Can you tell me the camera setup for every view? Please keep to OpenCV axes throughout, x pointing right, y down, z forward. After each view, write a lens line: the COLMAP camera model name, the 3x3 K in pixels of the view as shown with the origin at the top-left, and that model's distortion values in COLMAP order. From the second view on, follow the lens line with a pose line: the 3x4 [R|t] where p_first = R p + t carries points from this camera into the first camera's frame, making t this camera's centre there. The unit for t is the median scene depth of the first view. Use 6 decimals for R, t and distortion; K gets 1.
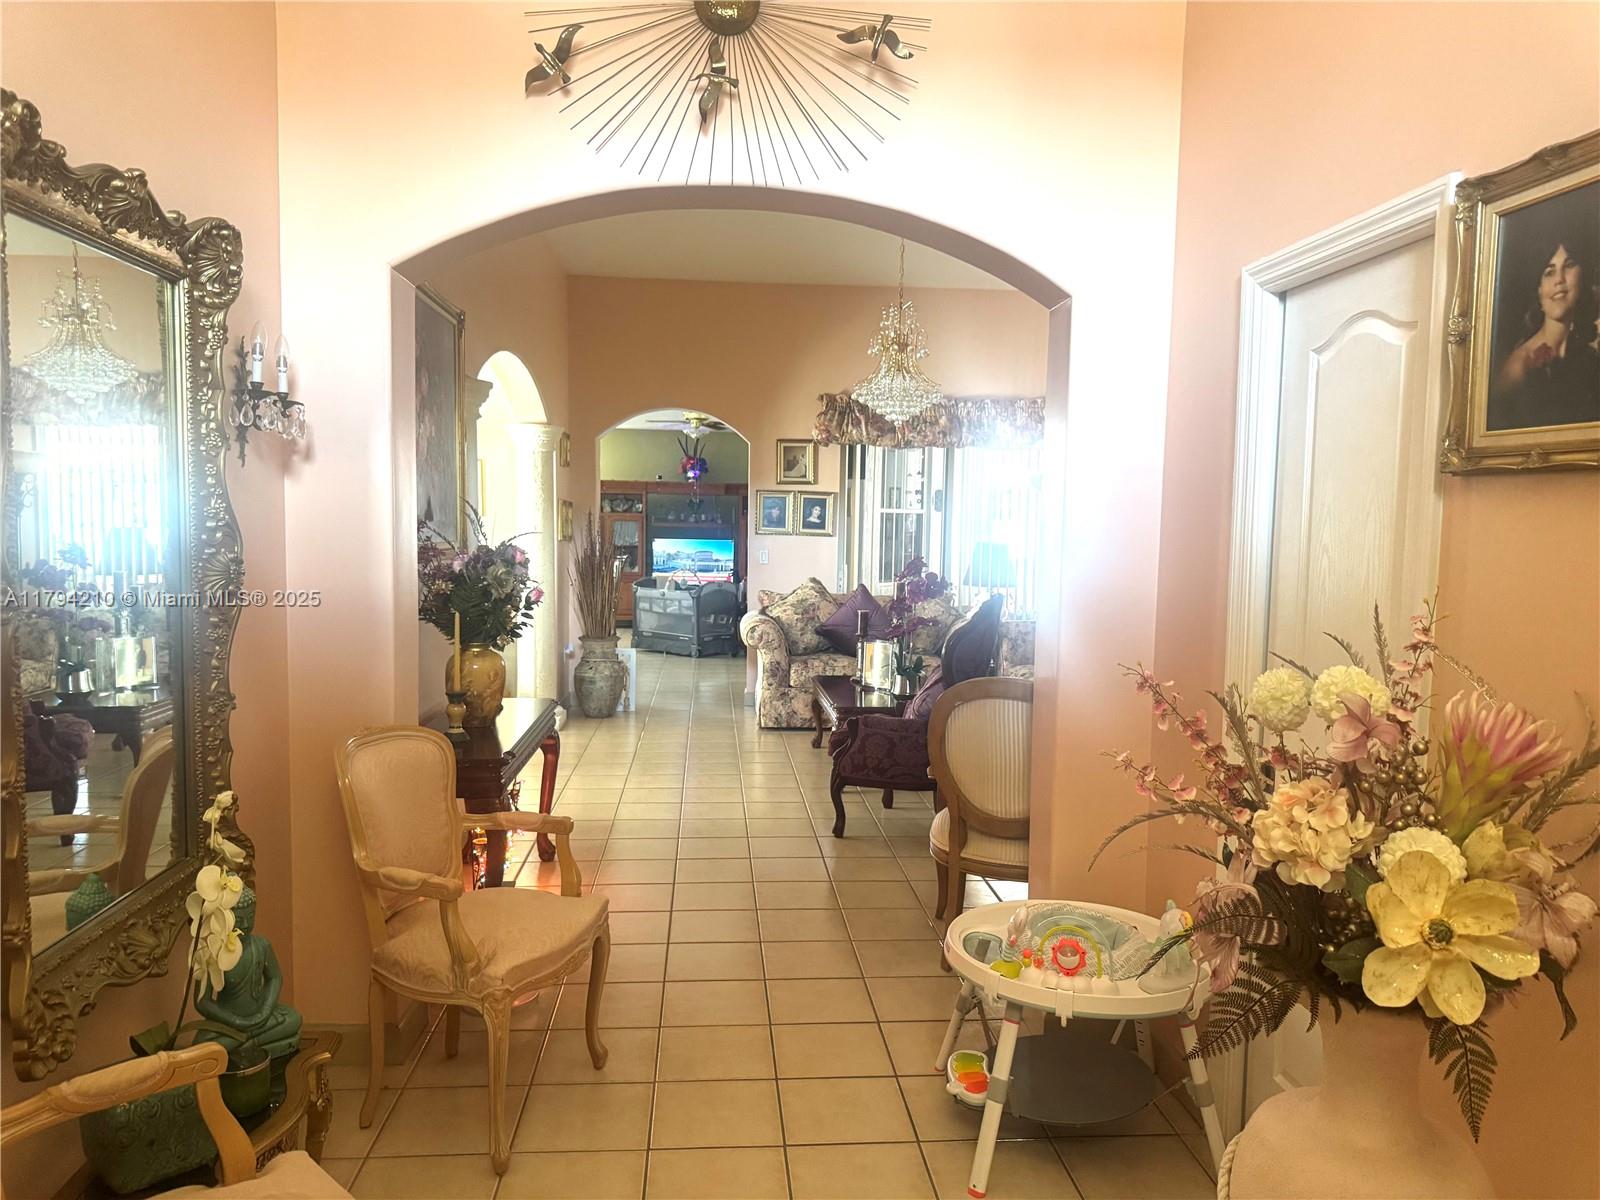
lens RADIAL K [[1121.4, 0, 800.0], [0, 1121.4, 600.0], [0, 0, 1]] dist [0.075003, -0.099147]
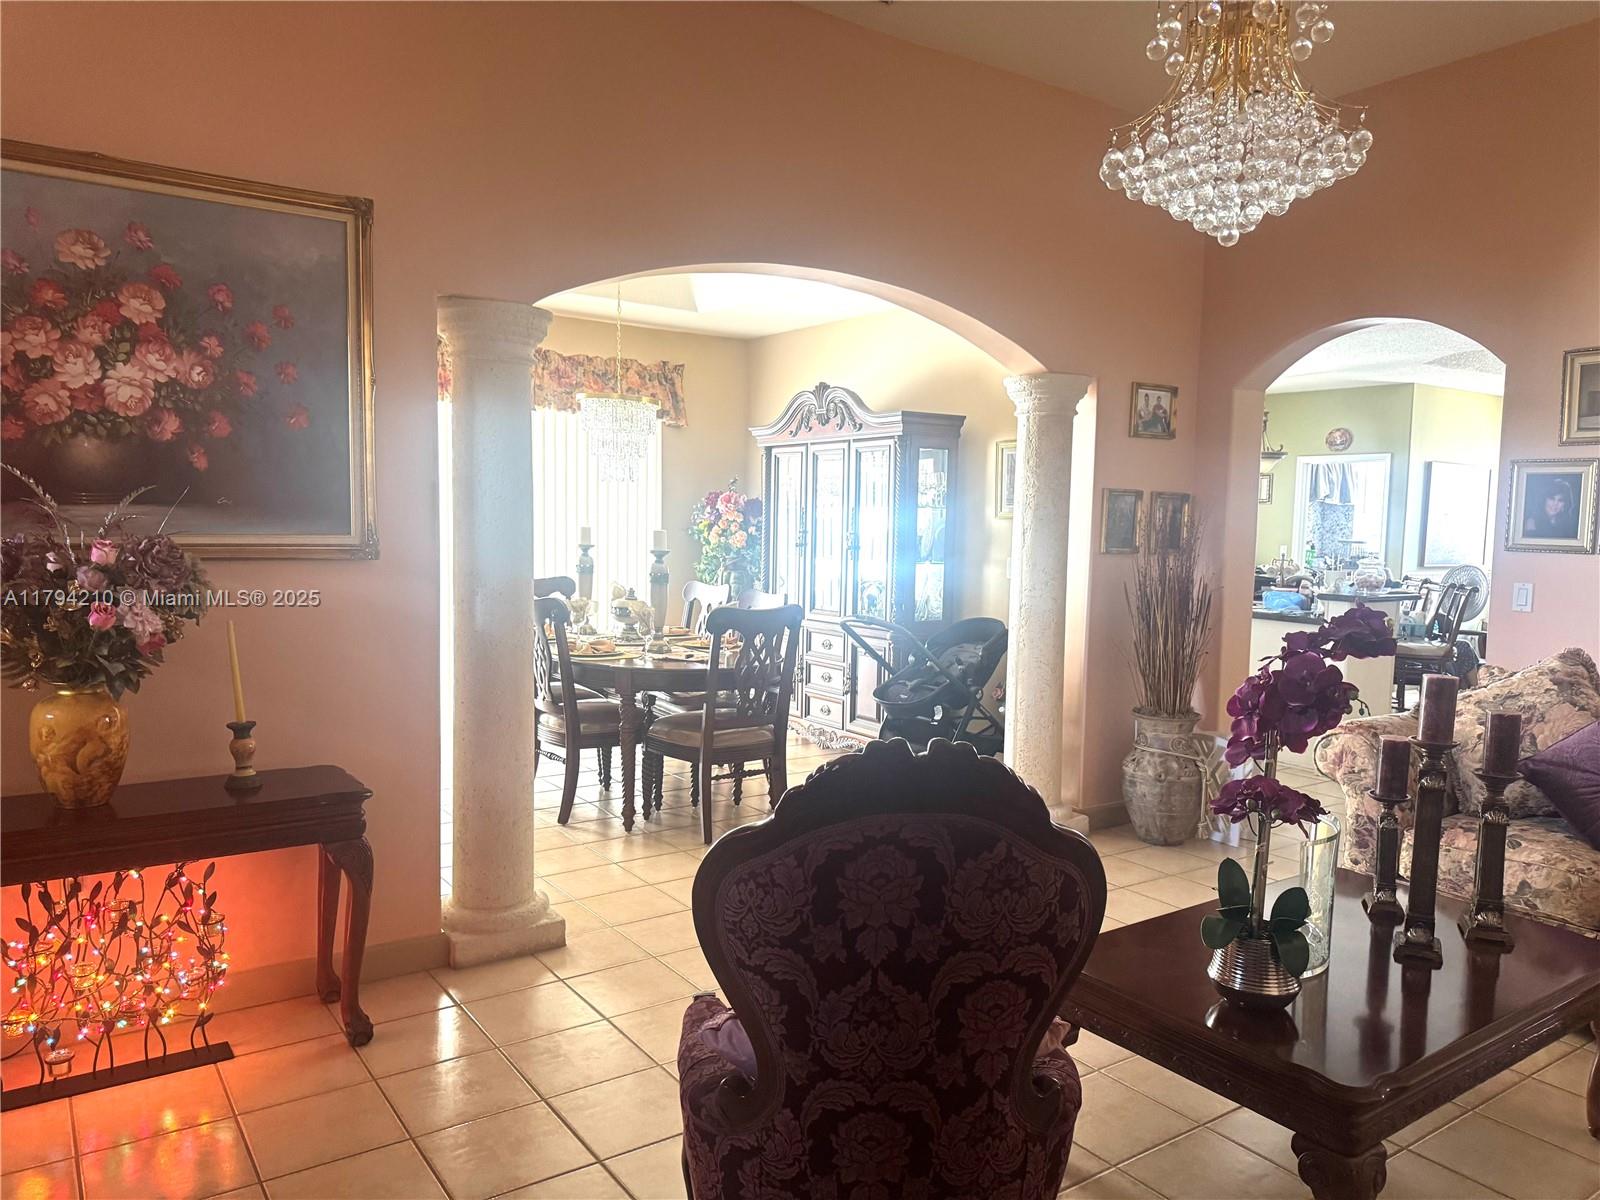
lens RADIAL K [[1121.4, 0, 800.0], [0, 1121.4, 600.0], [0, 0, 1]] dist [0.075003, -0.099147]
pose [[0.494613, 0.059016, -0.867107, 0.707397], [-0.074625, 0.996891, 0.025282, -0.079248], [0.865903, 0.052203, 0.497480, 1.429400]]
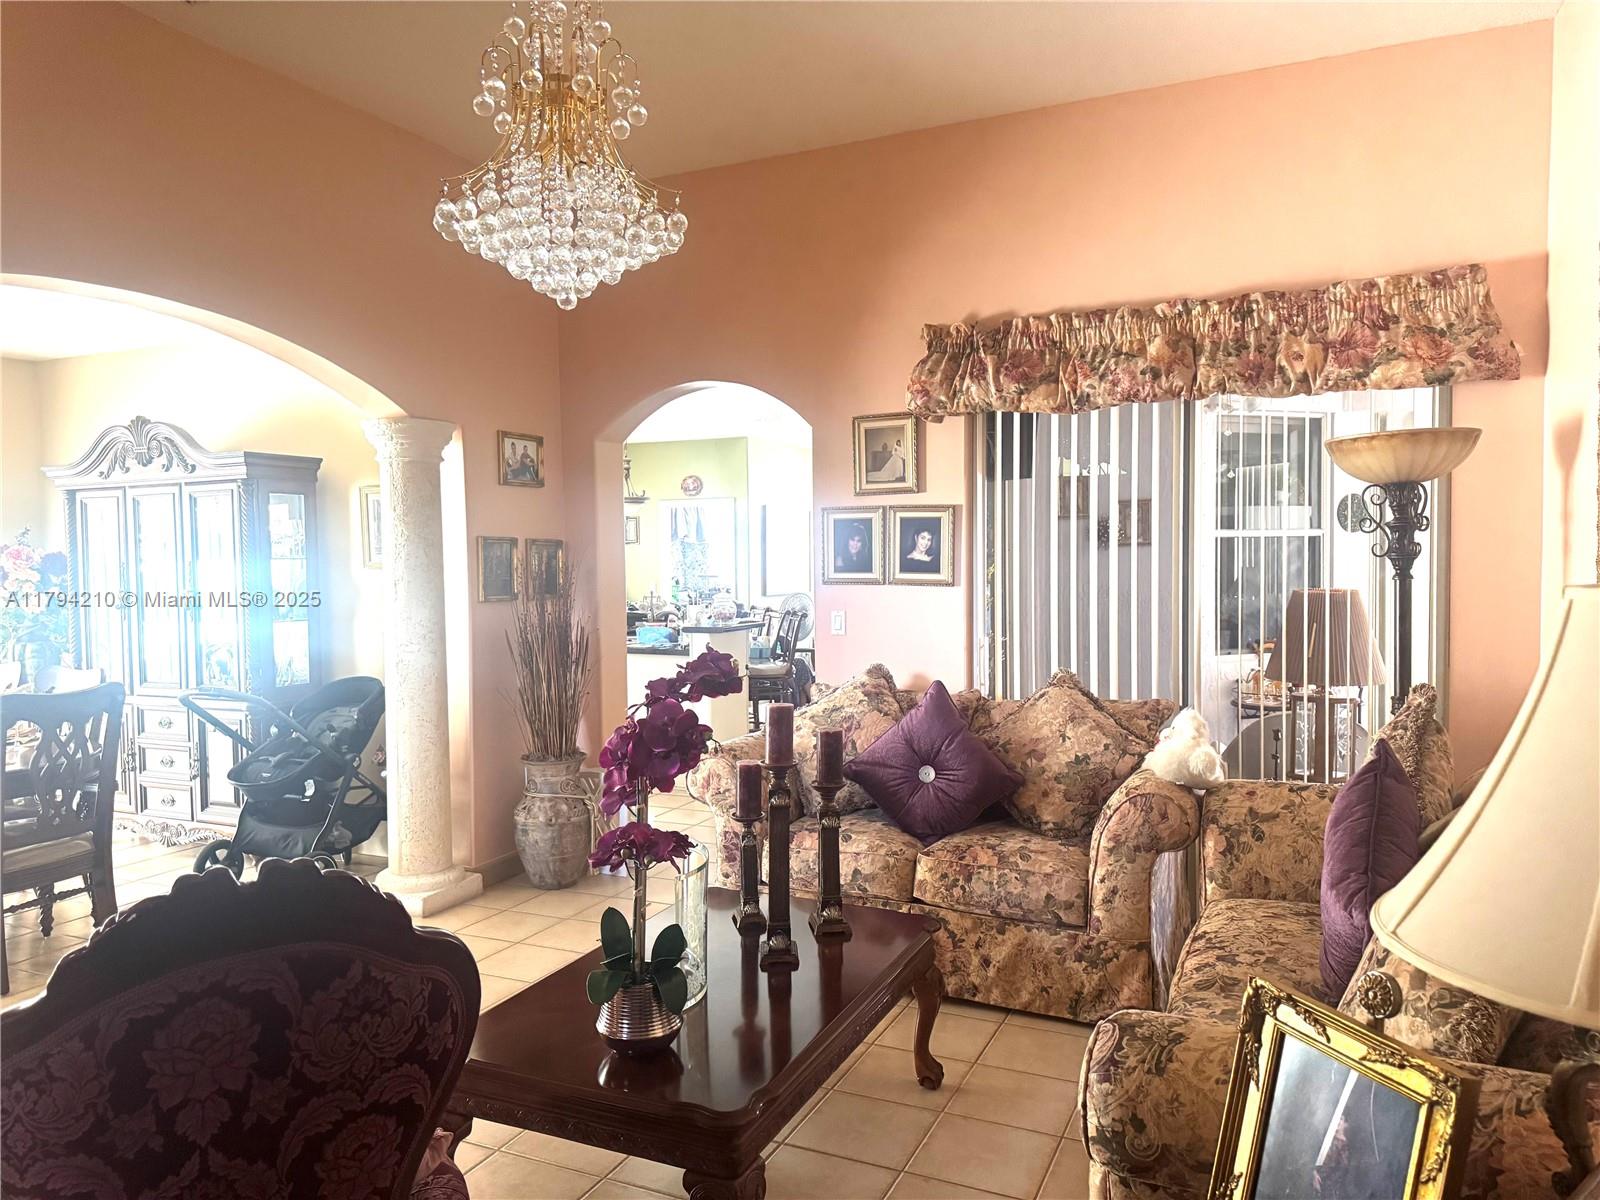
lens RADIAL K [[1121.4, 0, 800.0], [0, 1121.4, 600.0], [0, 0, 1]] dist [0.075003, -0.099147]
pose [[0.866912, -0.011567, -0.498327, 0.697515], [-0.005888, 0.999423, -0.033441, -0.092671], [0.498427, 0.031925, 0.866344, 1.457108]]
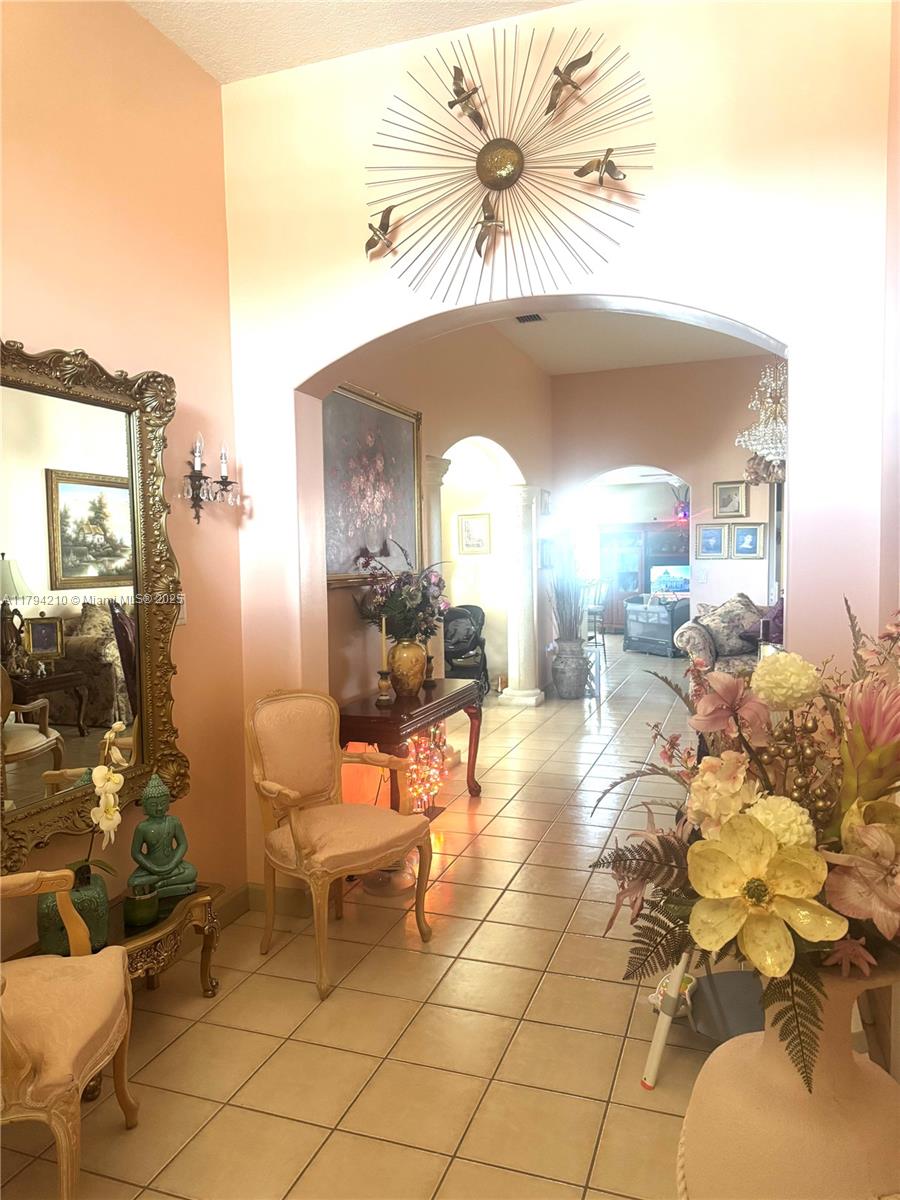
lens RADIAL K [[840.8, 0, 450.0], [0, 840.8, 600.0], [0, 0, 1]] dist [0.131721, -0.225679]
pose [[0.910731, -0.008023, -0.412921, 0.300365], [0.000660, 0.999838, -0.017970, 0.011271], [0.412999, 0.016093, 0.910589, 0.051904]]
